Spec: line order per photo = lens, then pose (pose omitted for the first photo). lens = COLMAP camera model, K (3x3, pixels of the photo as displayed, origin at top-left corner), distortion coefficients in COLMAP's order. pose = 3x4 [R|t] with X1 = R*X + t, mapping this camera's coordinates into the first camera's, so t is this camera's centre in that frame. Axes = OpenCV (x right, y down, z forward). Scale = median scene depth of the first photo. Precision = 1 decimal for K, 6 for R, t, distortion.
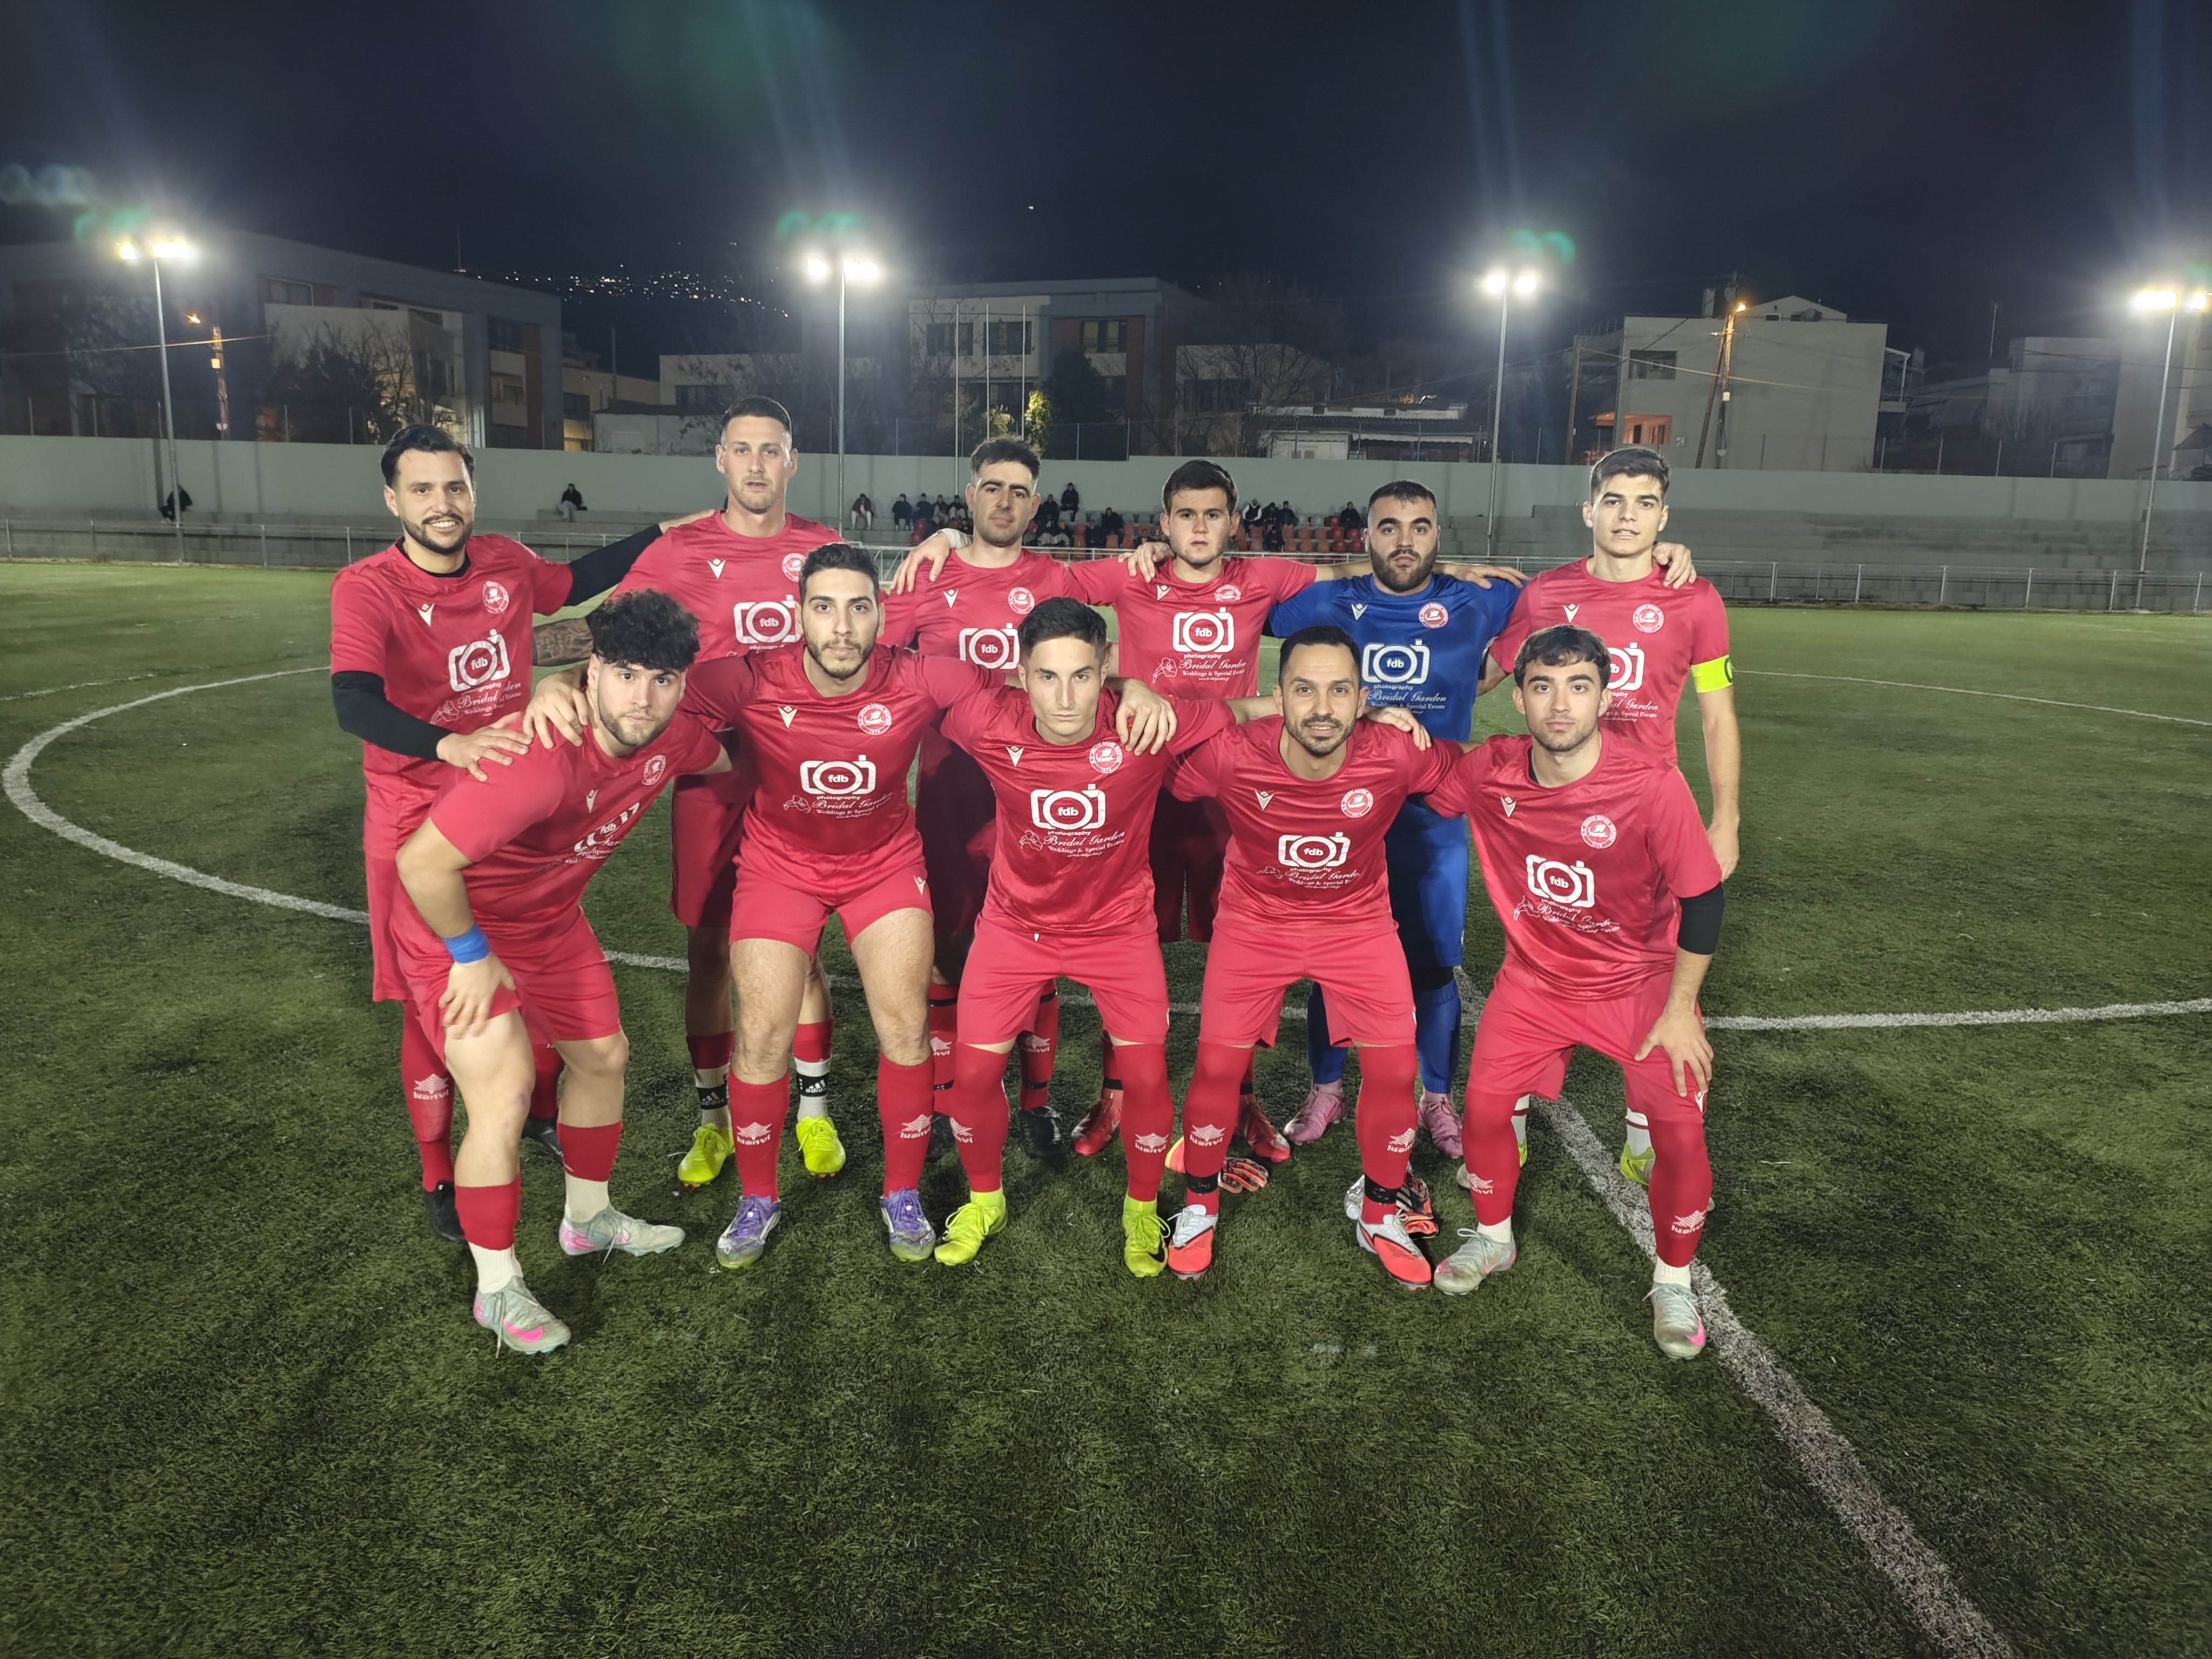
lens RADIAL K [[1617.8, 0, 1091.9], [0, 1617.8, 828.3], [0, 0, 1]] dist [0.017574, -0.030983]
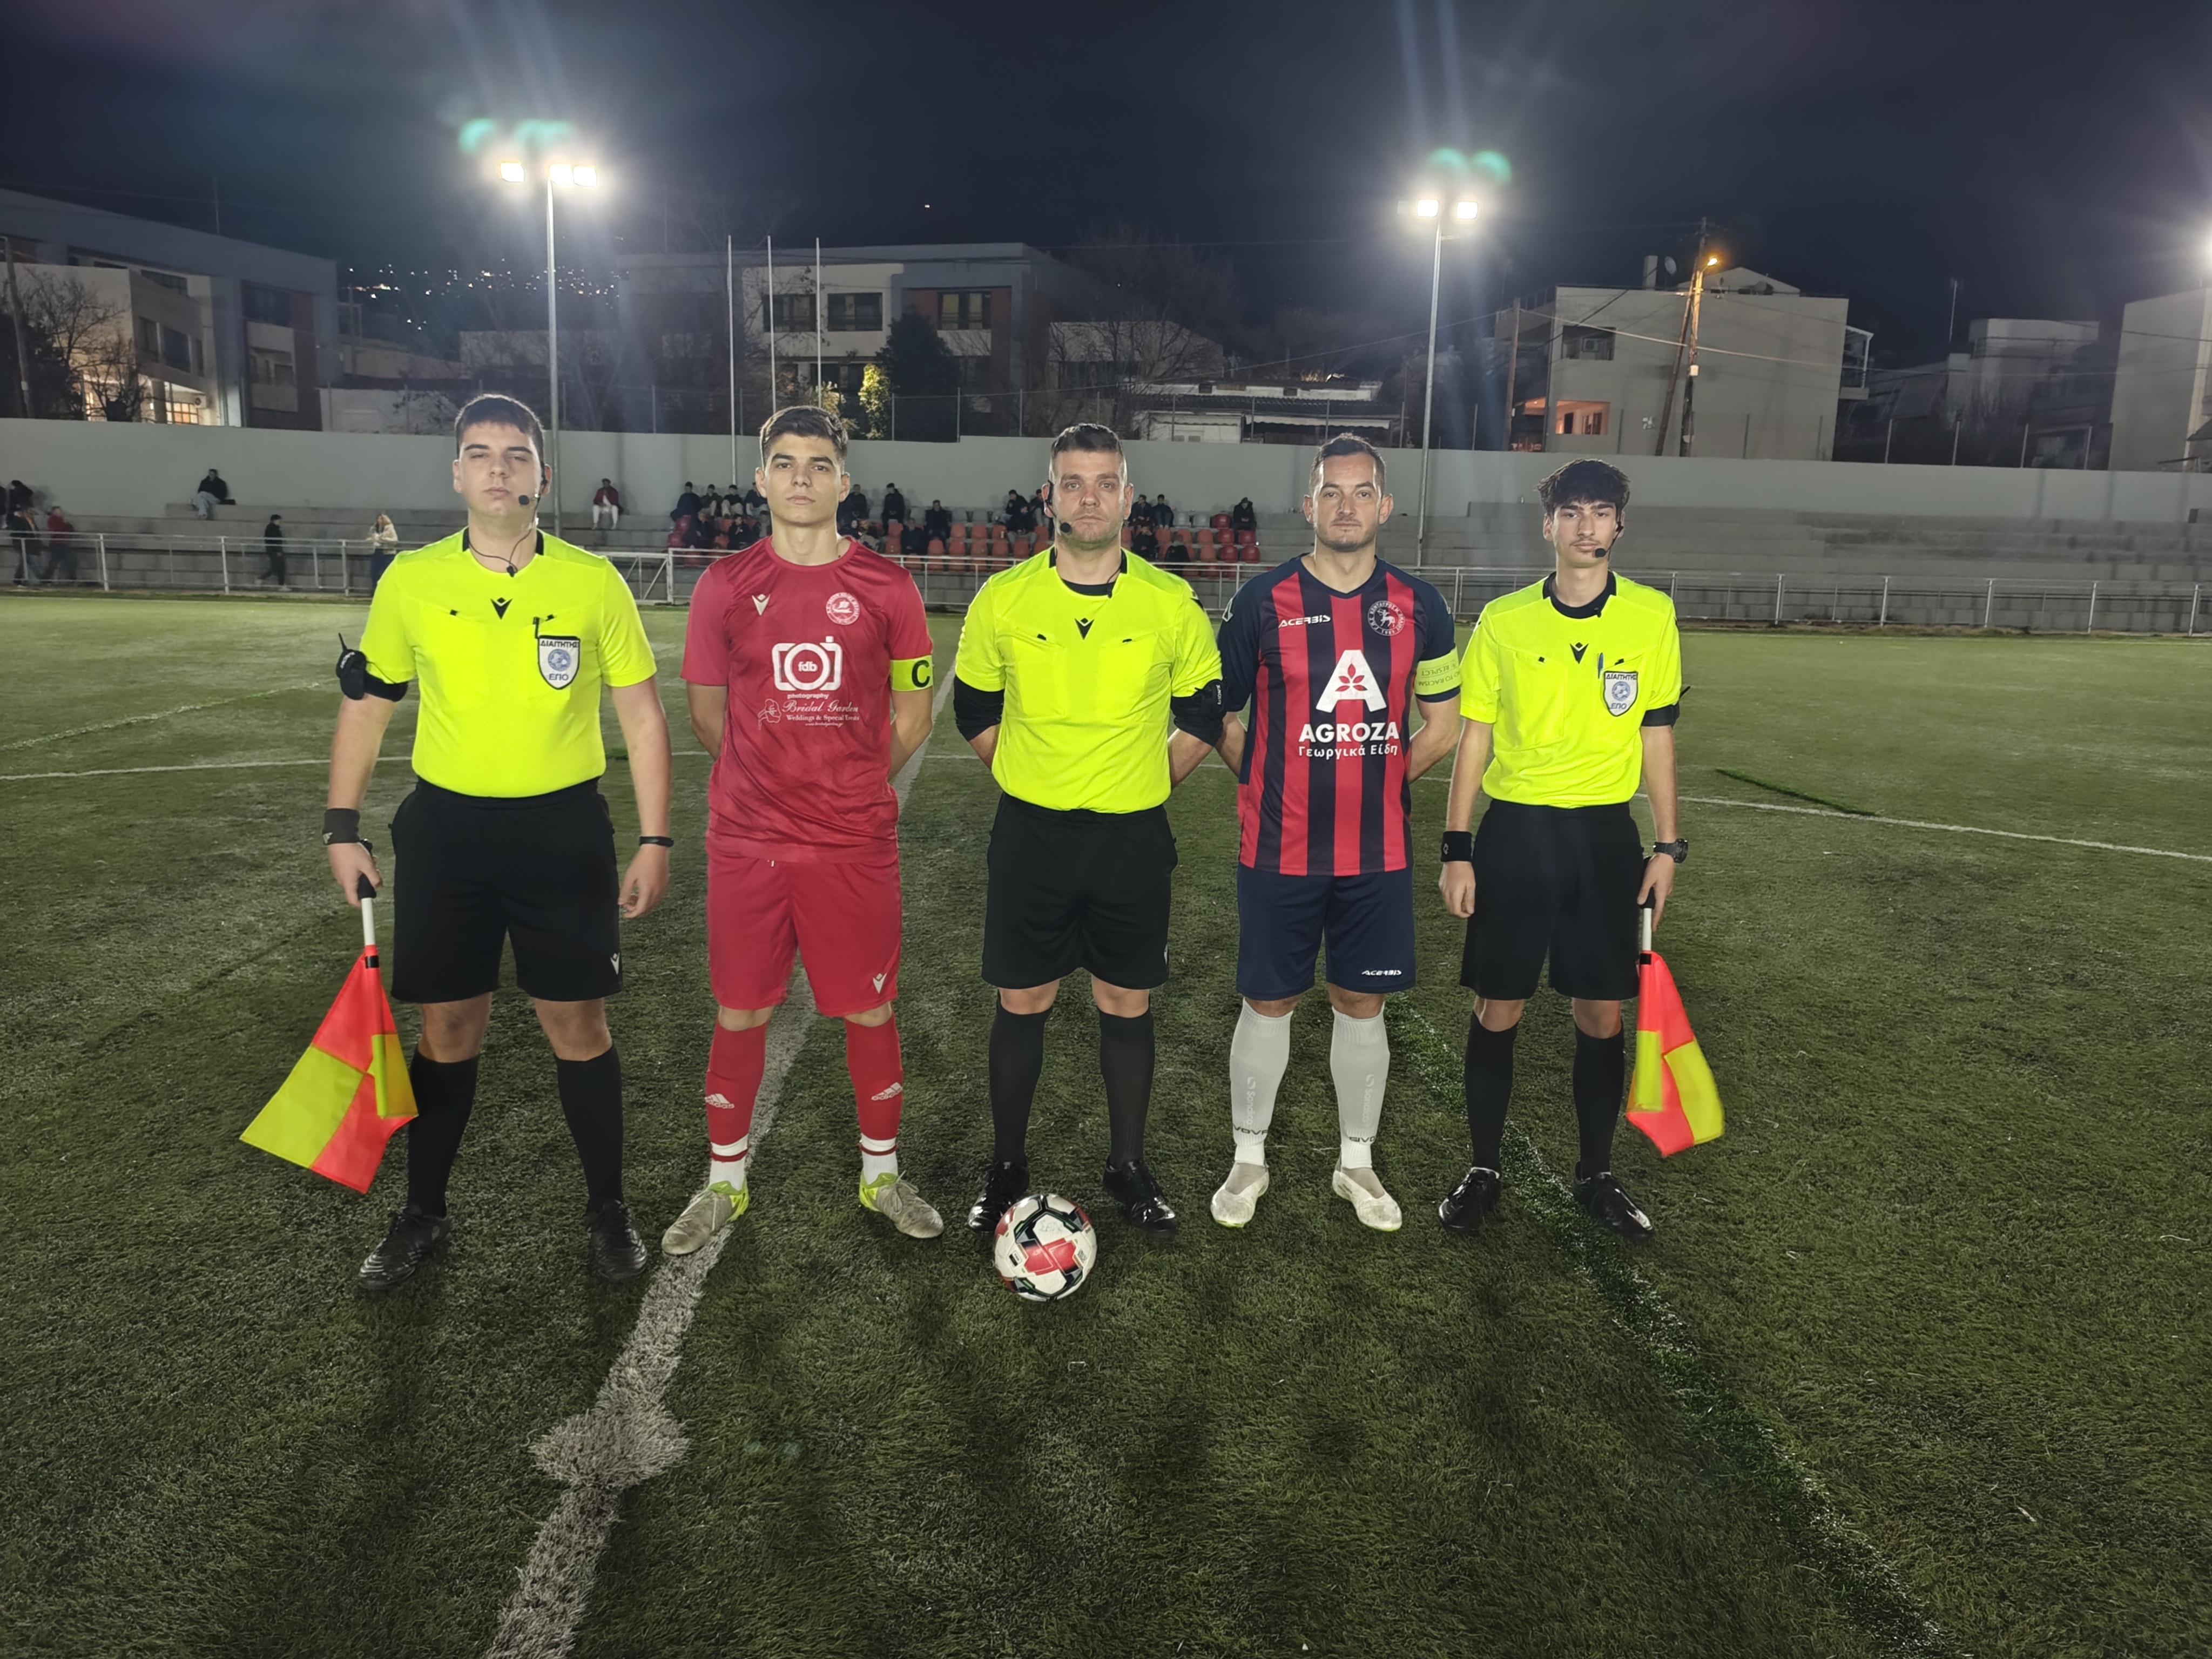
lens RADIAL K [[1617.8, 0, 1116.4], [0, 1617.8, 853.0], [0, 0, 1]] dist [0.017574, -0.030983]
pose [[0.997273, -0.013223, 0.072605, 0.030559], [0.012311, 0.999840, 0.012997, -0.030487], [-0.072765, -0.012068, 0.997276, 0.169435]]
